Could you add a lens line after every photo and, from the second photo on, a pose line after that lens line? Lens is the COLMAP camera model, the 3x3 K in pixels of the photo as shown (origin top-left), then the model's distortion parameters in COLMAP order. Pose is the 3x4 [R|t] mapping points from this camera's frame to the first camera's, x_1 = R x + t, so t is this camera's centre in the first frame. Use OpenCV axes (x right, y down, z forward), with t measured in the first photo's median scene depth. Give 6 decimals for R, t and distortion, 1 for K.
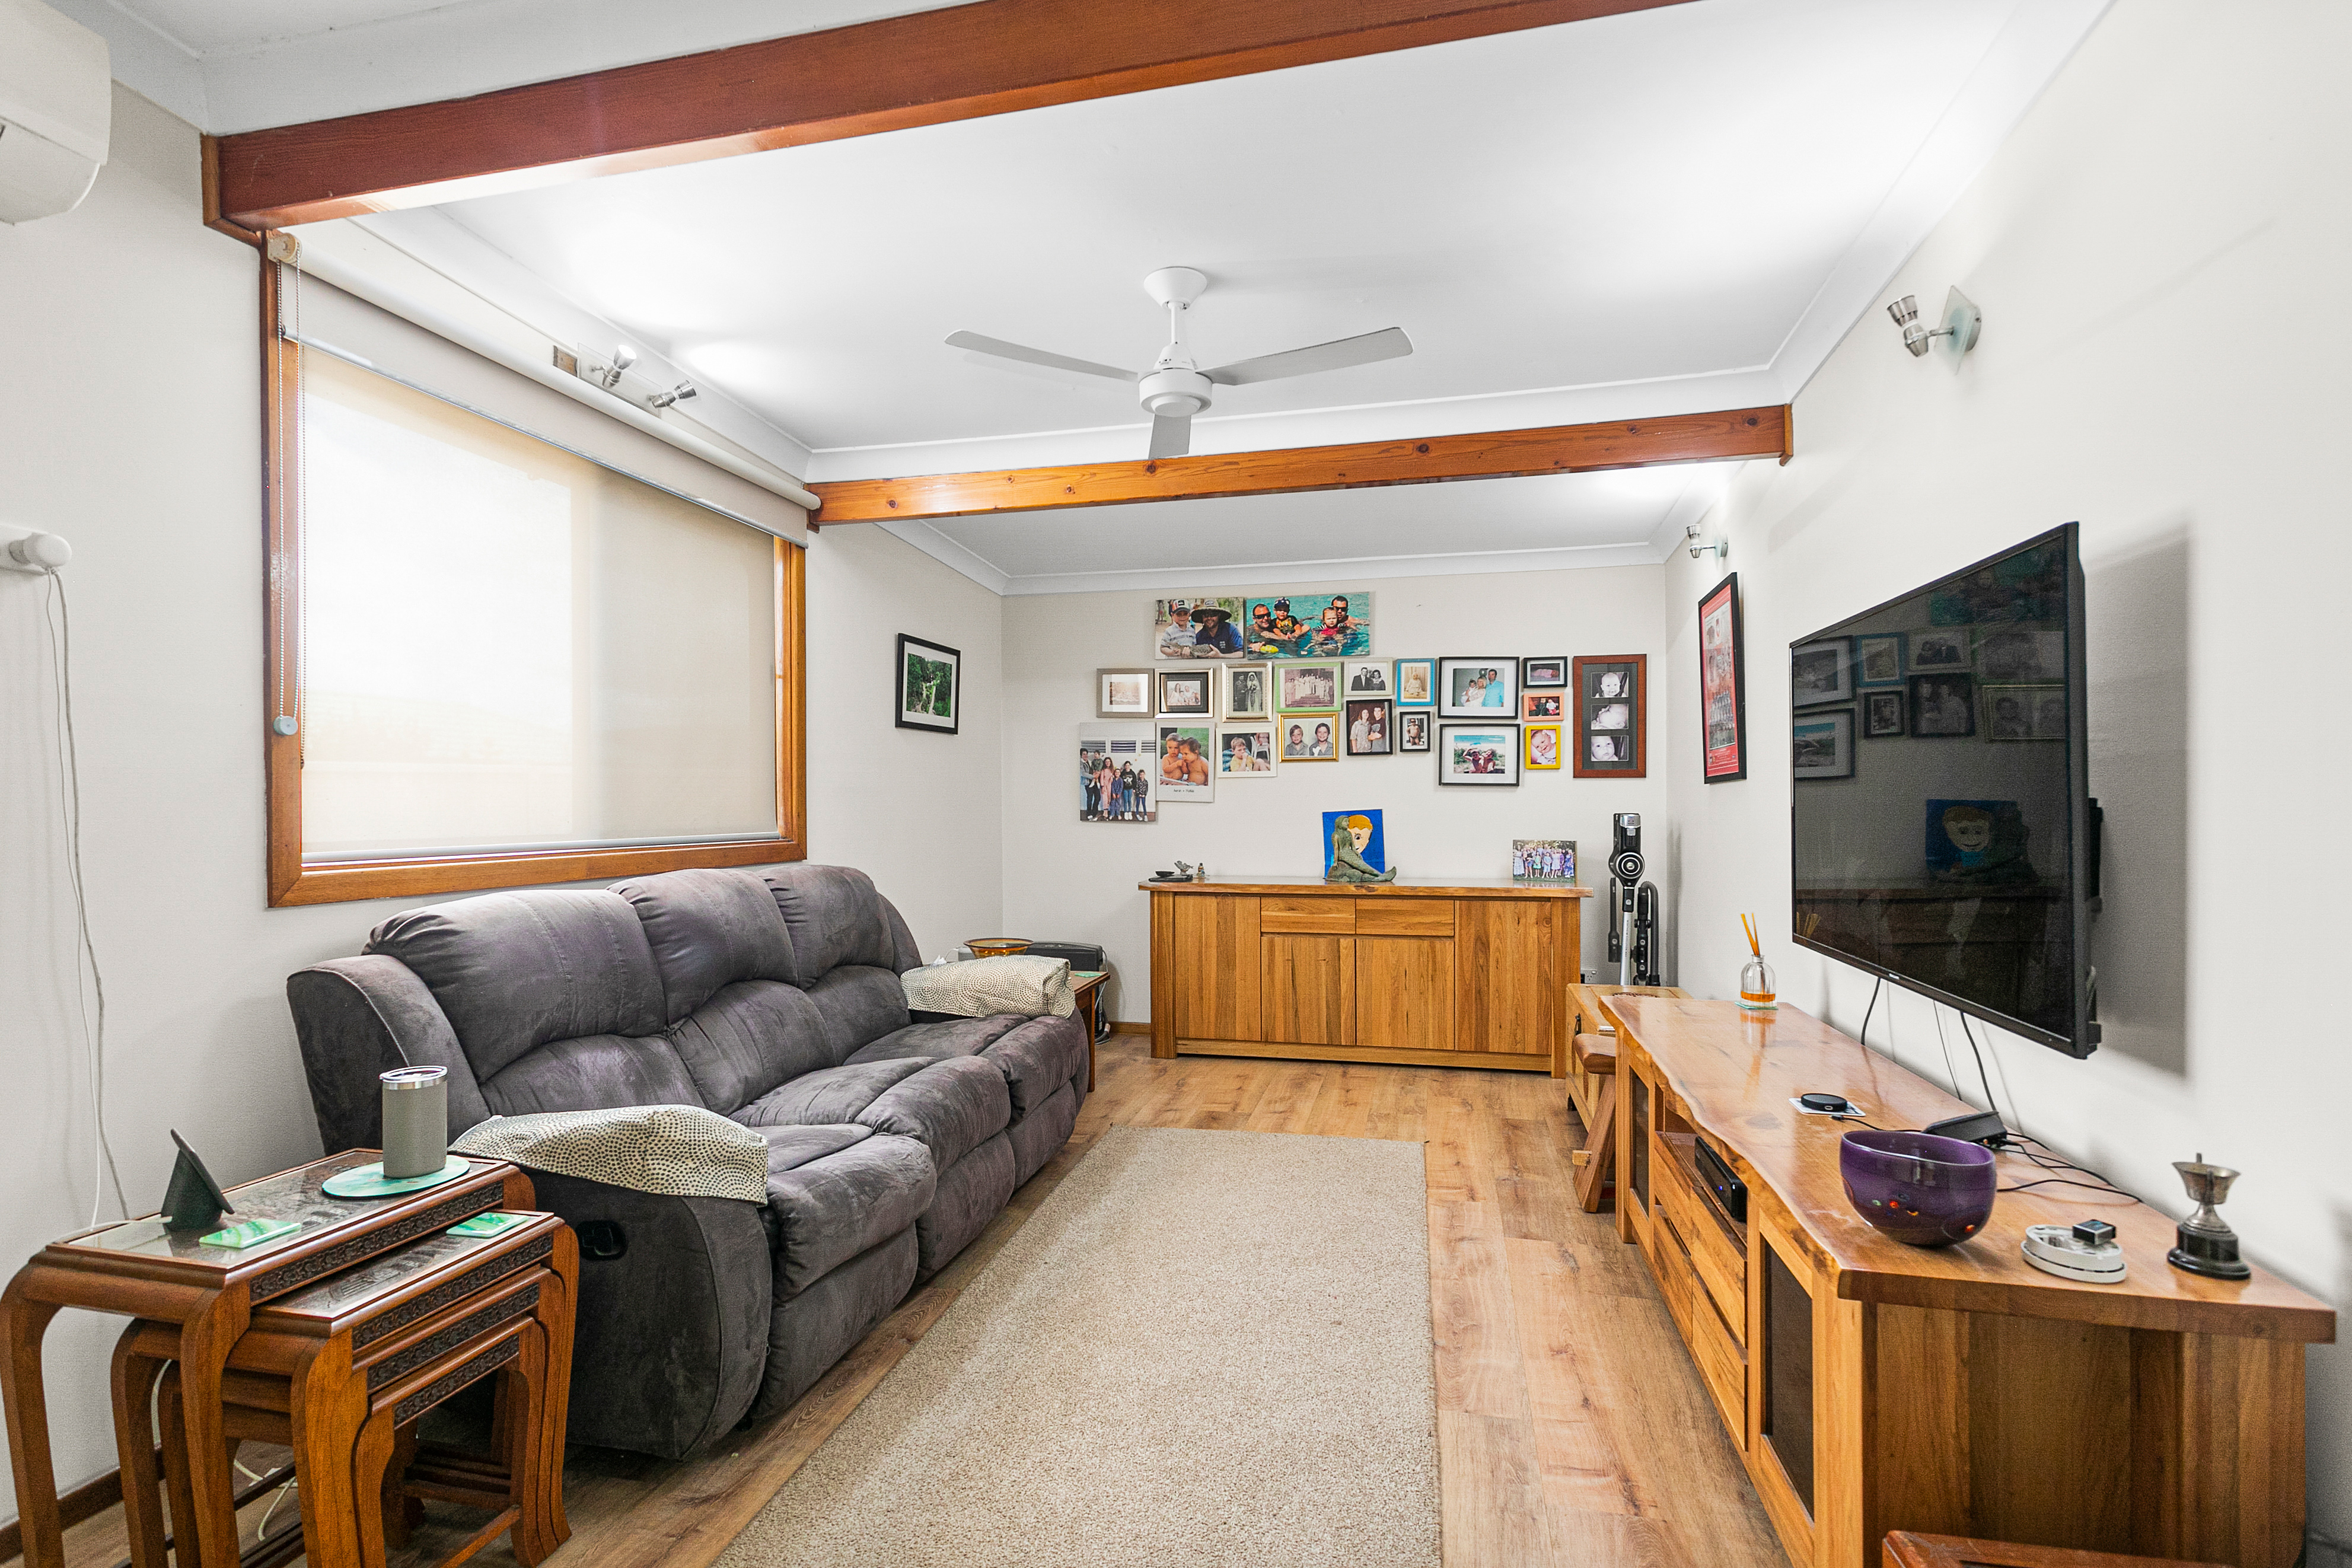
lens RADIAL K [[1140.4, 0, 1169.7], [0, 1140.4, 793.3], [0, 0, 1]] dist [0.003293, 0.000121]
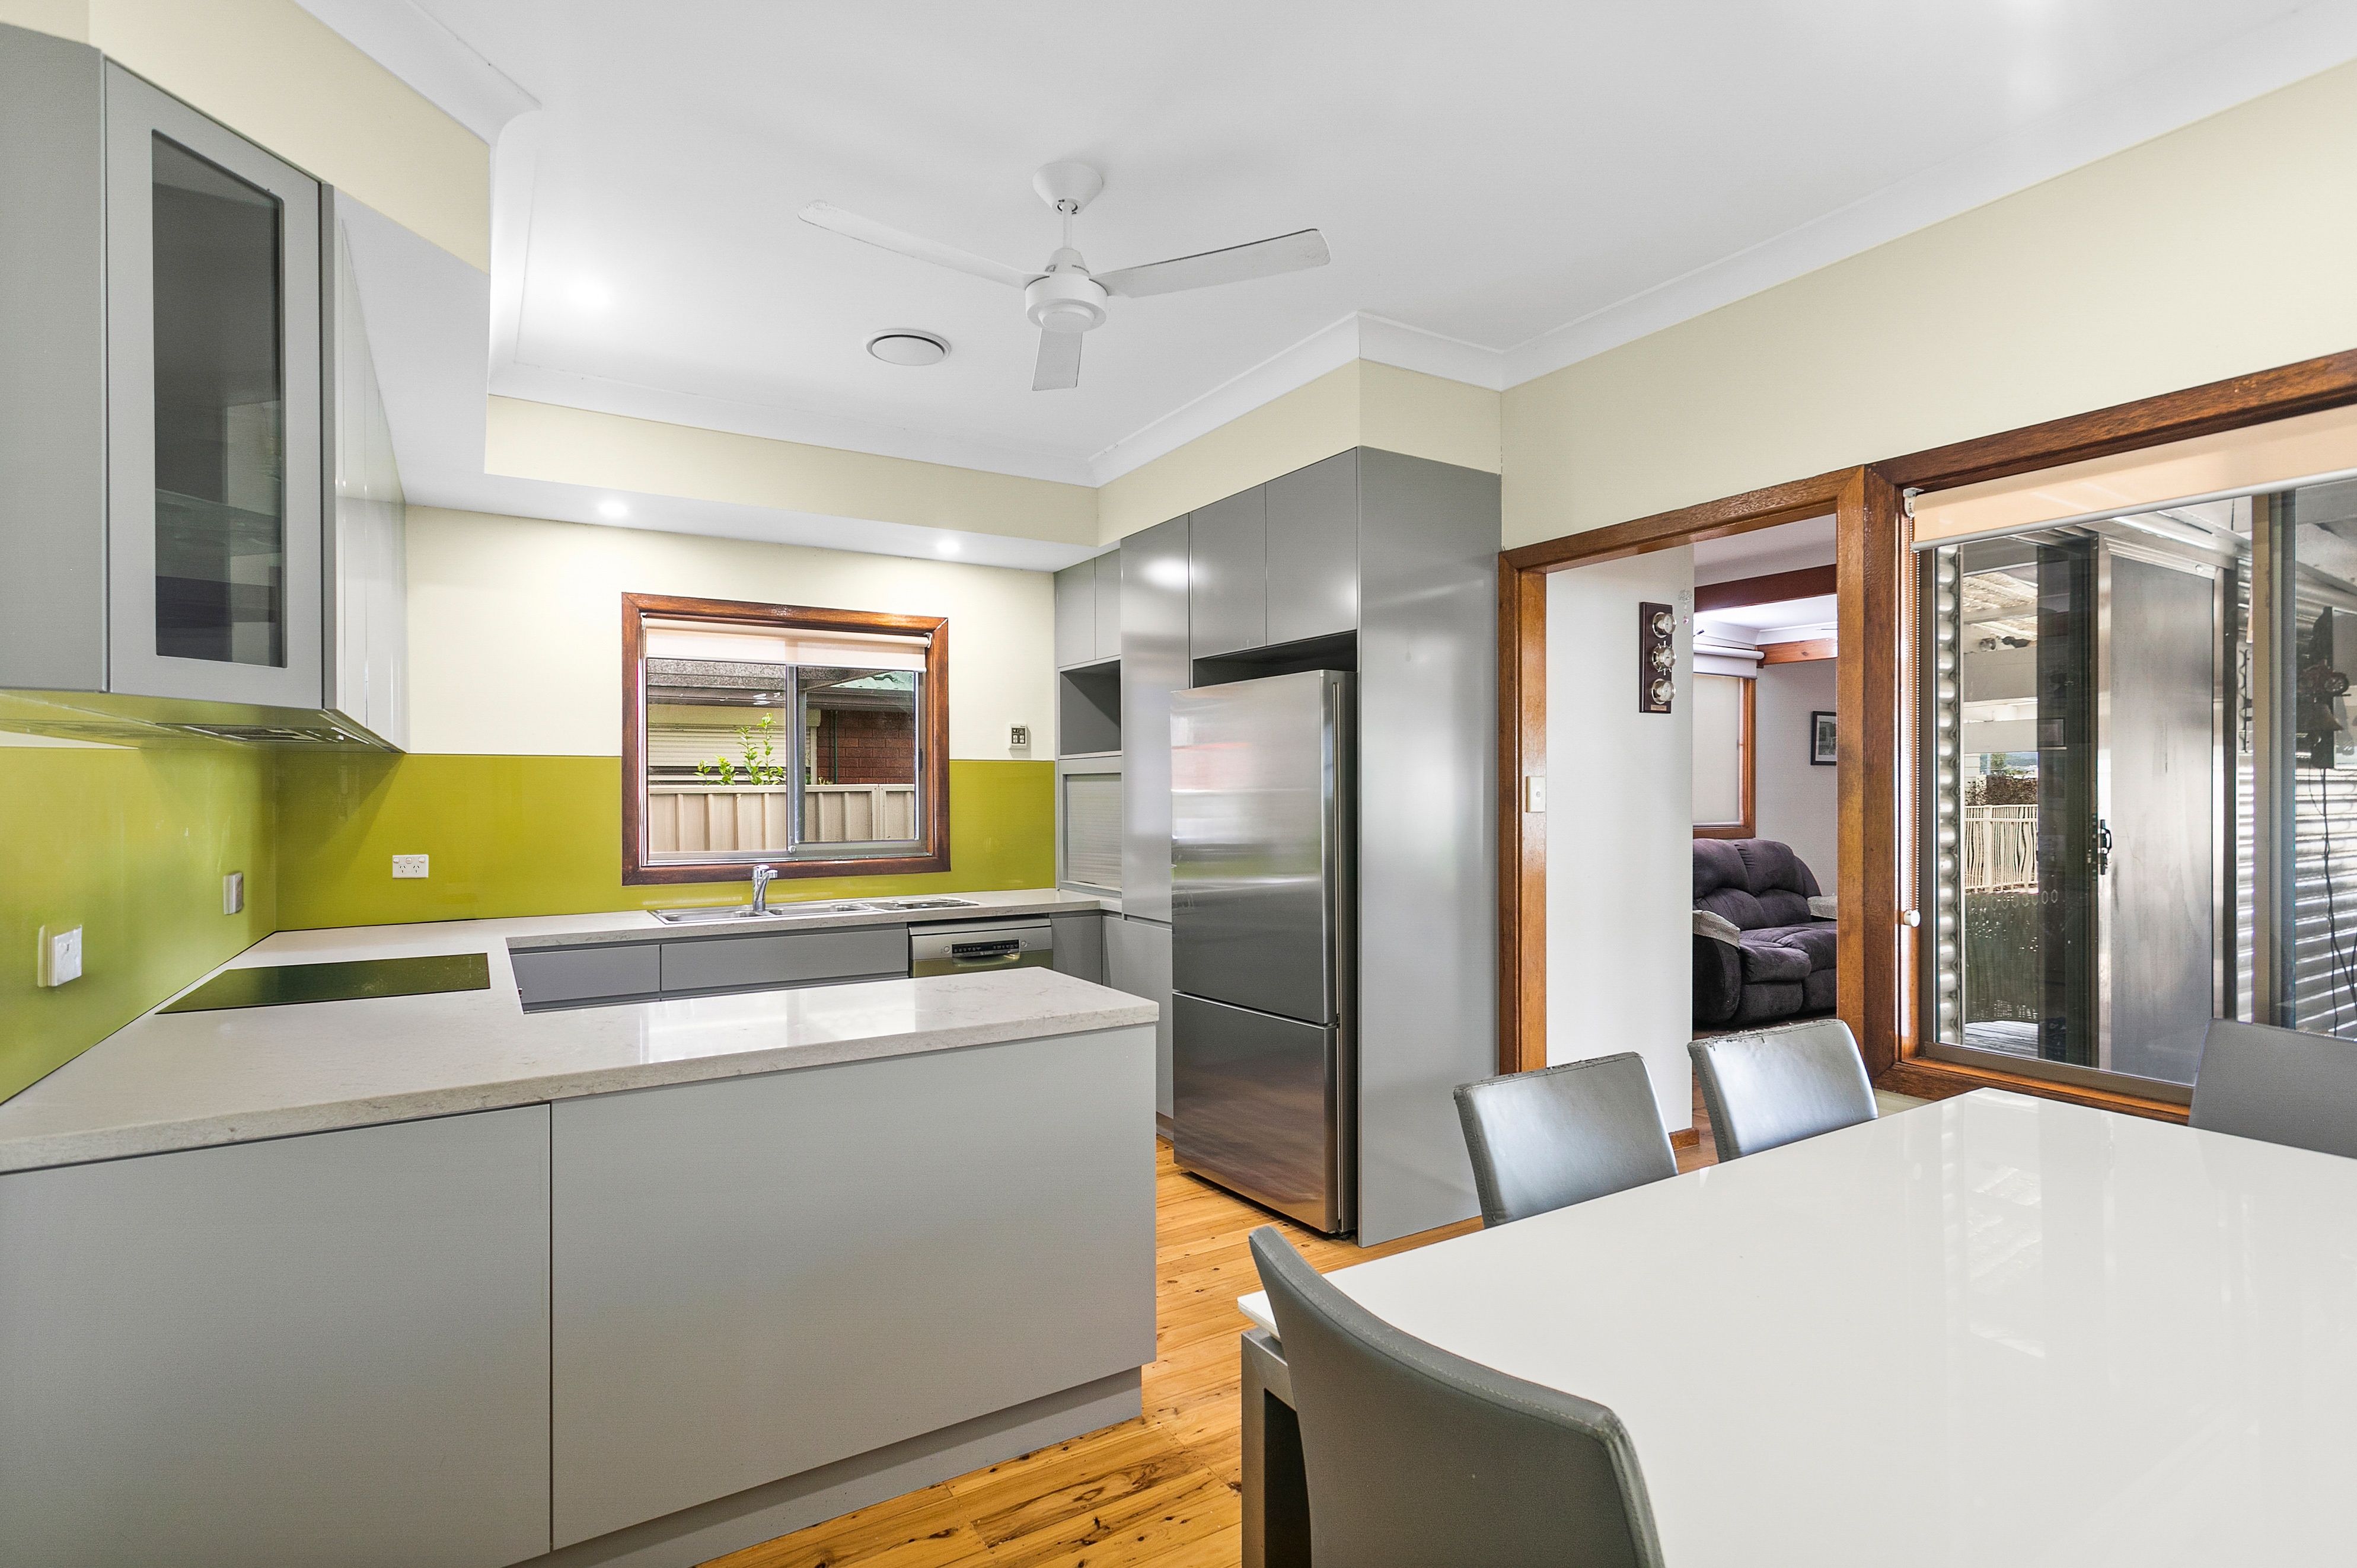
lens RADIAL K [[1142.7, 0, 1171.6], [0, 1142.7, 786.6], [0, 0, 1]] dist [0.003293, 0.000121]
pose [[0.709724, 0.006112, -0.704453, 0.382493], [-0.003988, 0.999981, 0.004657, -0.036713], [0.704468, -0.000496, 0.709735, -1.191251]]
